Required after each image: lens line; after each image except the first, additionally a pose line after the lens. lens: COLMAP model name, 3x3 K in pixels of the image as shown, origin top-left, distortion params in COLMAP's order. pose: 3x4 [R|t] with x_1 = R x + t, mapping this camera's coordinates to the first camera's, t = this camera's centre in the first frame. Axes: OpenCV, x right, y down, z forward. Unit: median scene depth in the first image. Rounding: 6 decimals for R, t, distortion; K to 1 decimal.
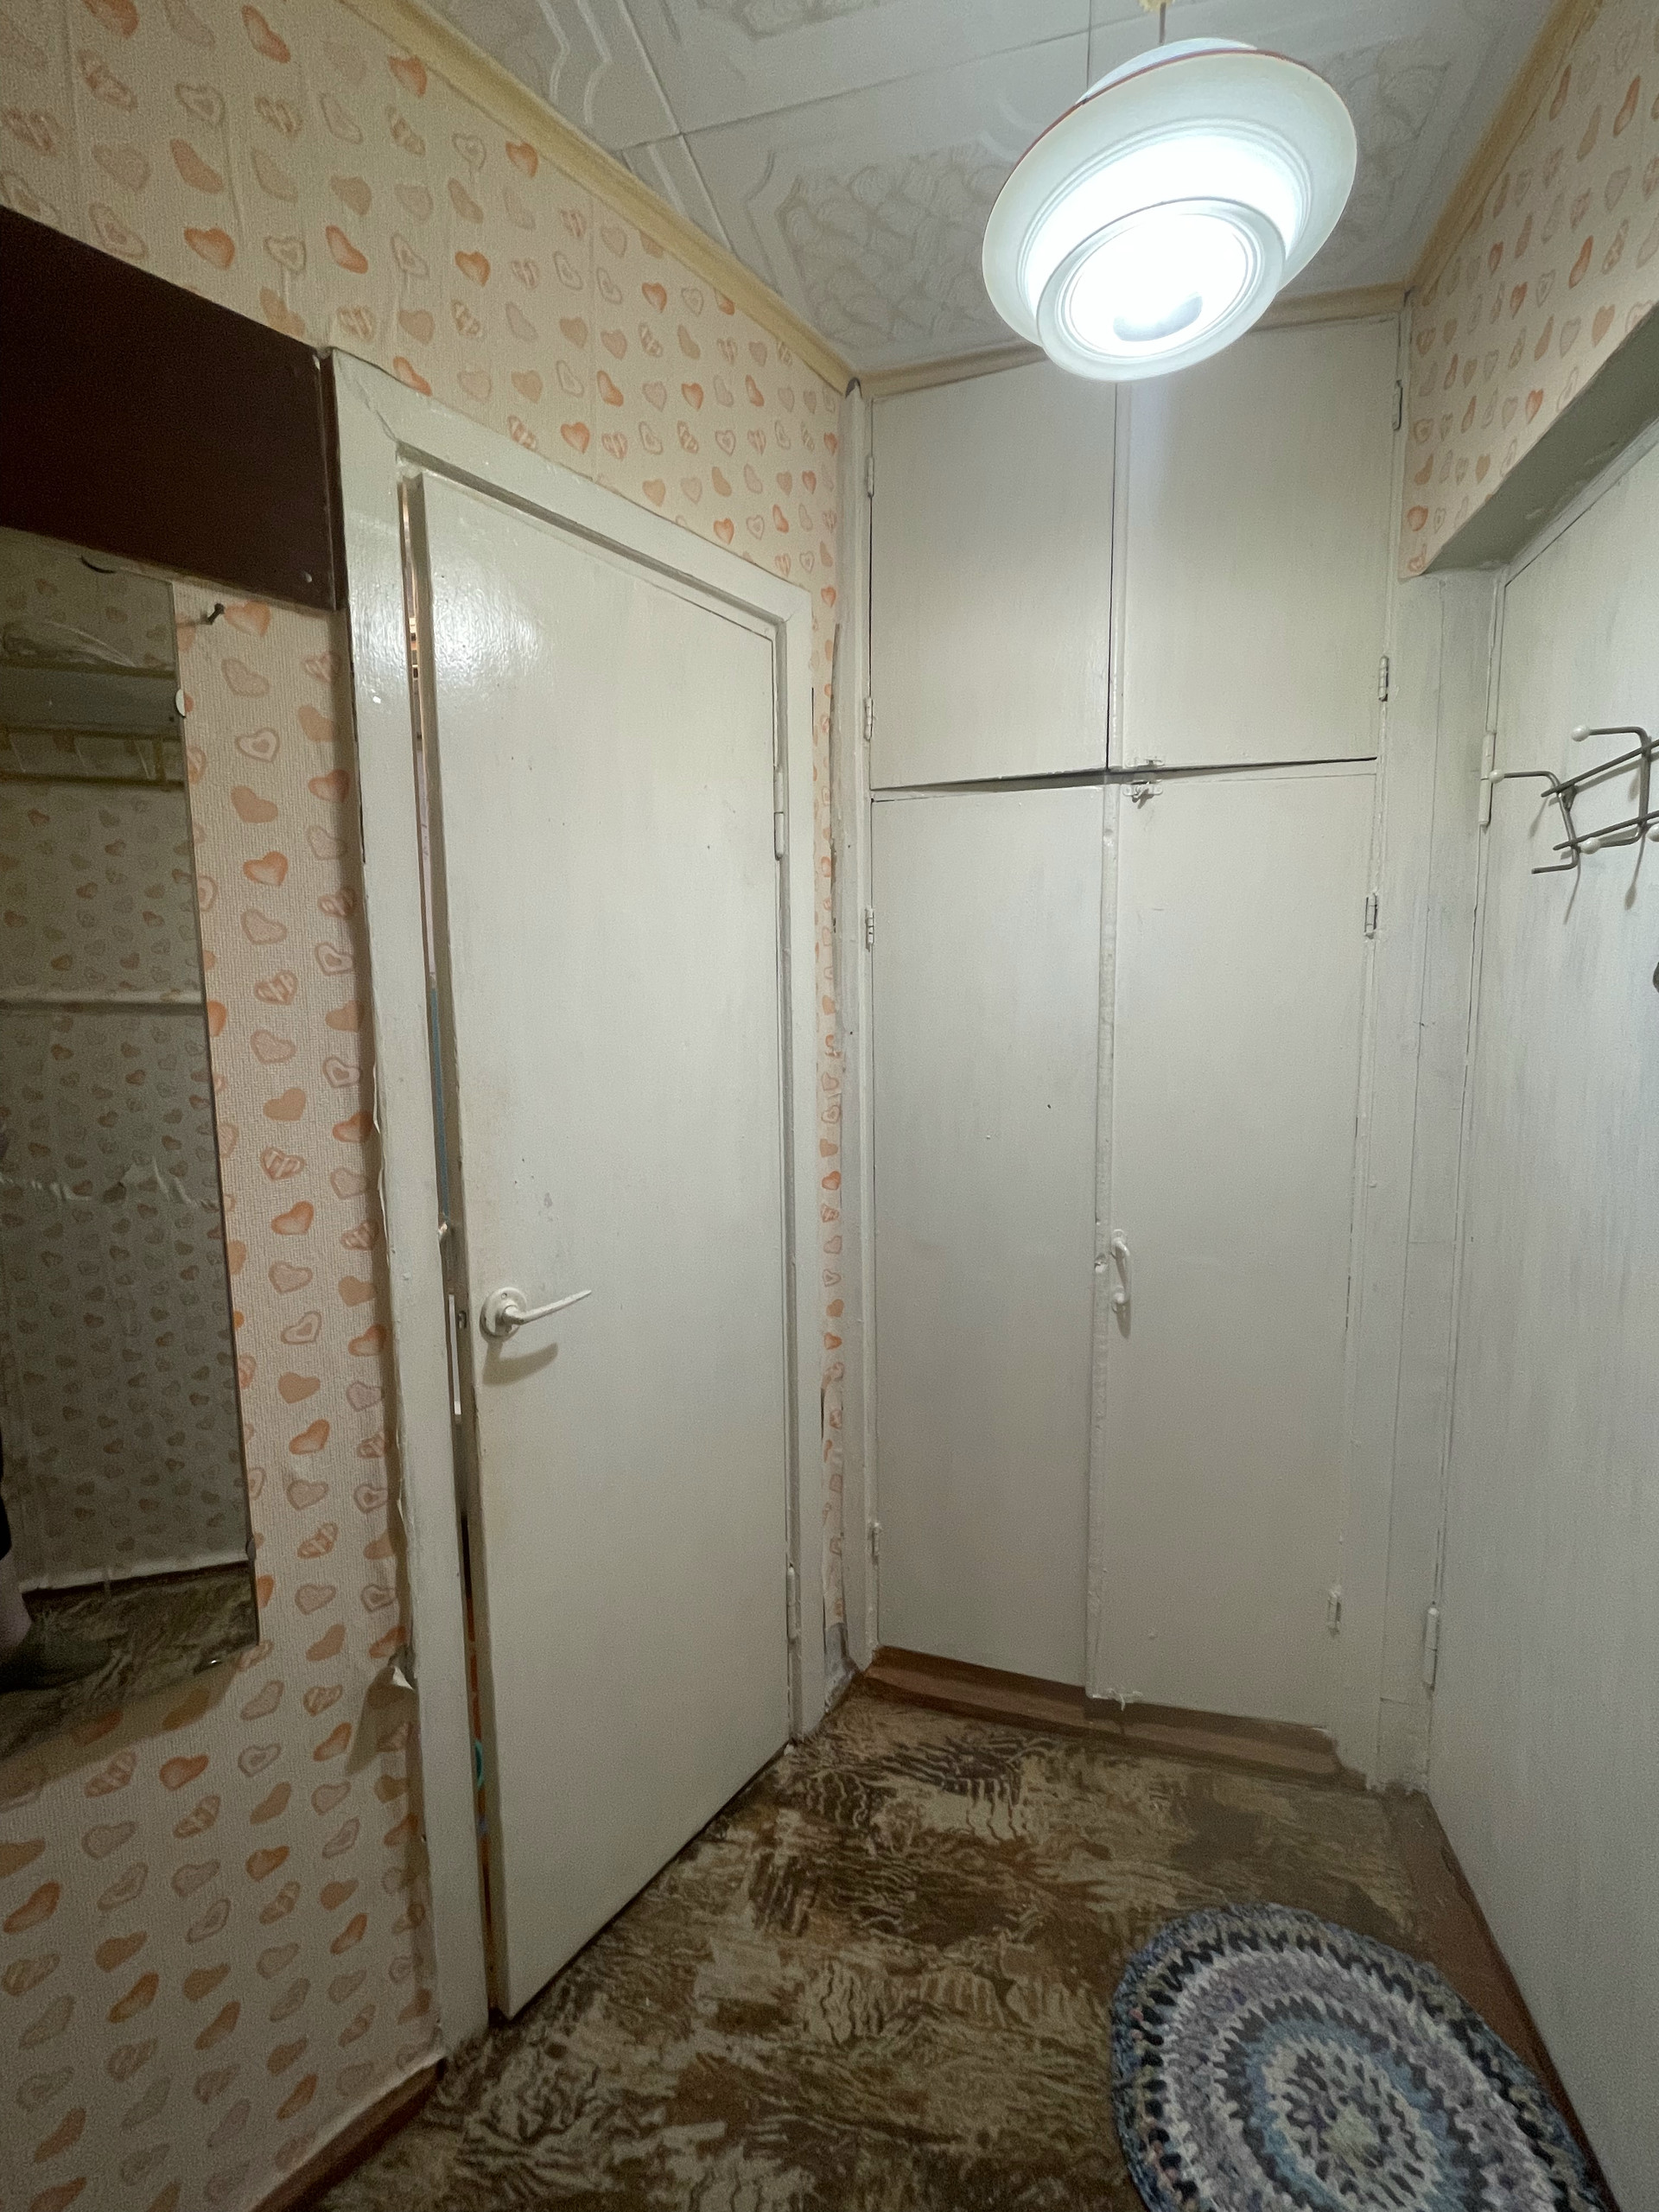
lens RADIAL K [[897.7, 0, 847.8], [0, 897.7, 1100.6], [0, 0, 1]] dist [-0.001711, -0.000202]
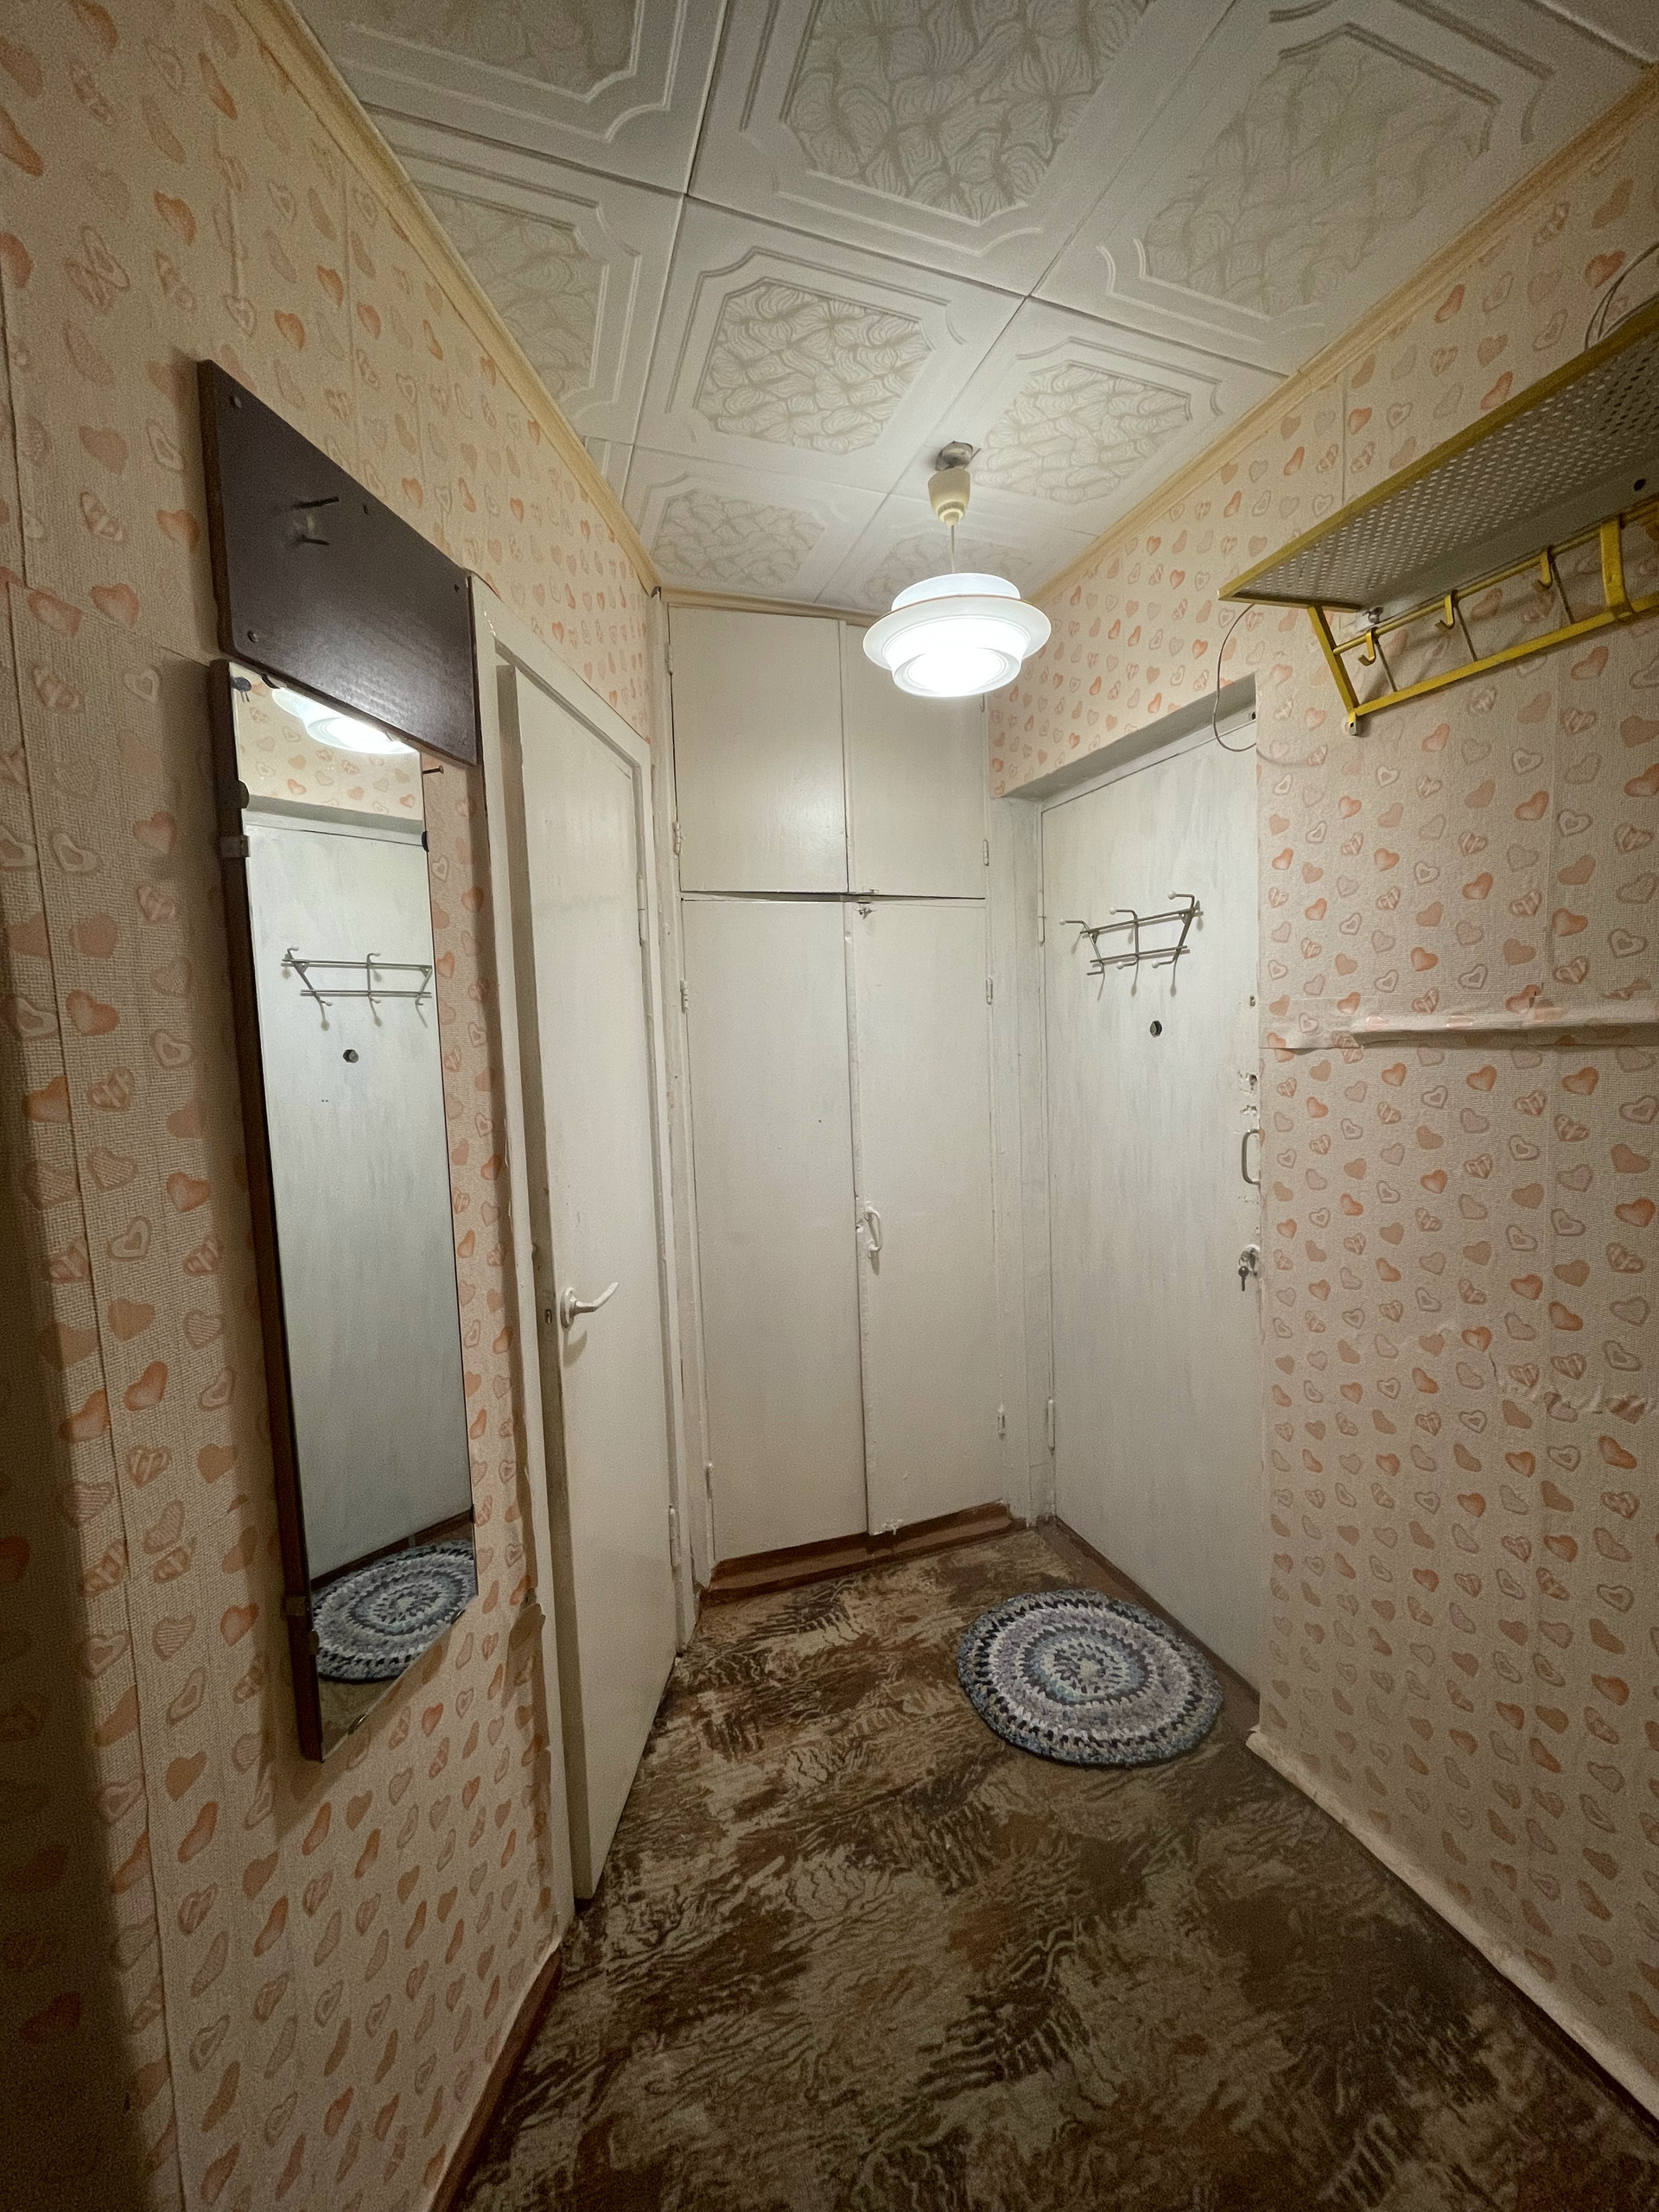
lens RADIAL K [[897.7, 0, 851.6], [0, 897.7, 1098.1], [0, 0, 1]] dist [-0.001711, -0.000202]
pose [[0.823456, -0.061797, 0.564005, -0.687744], [0.087212, 0.996023, -0.018199, -0.000249], [-0.560637, 0.064174, 0.825571, -0.262641]]
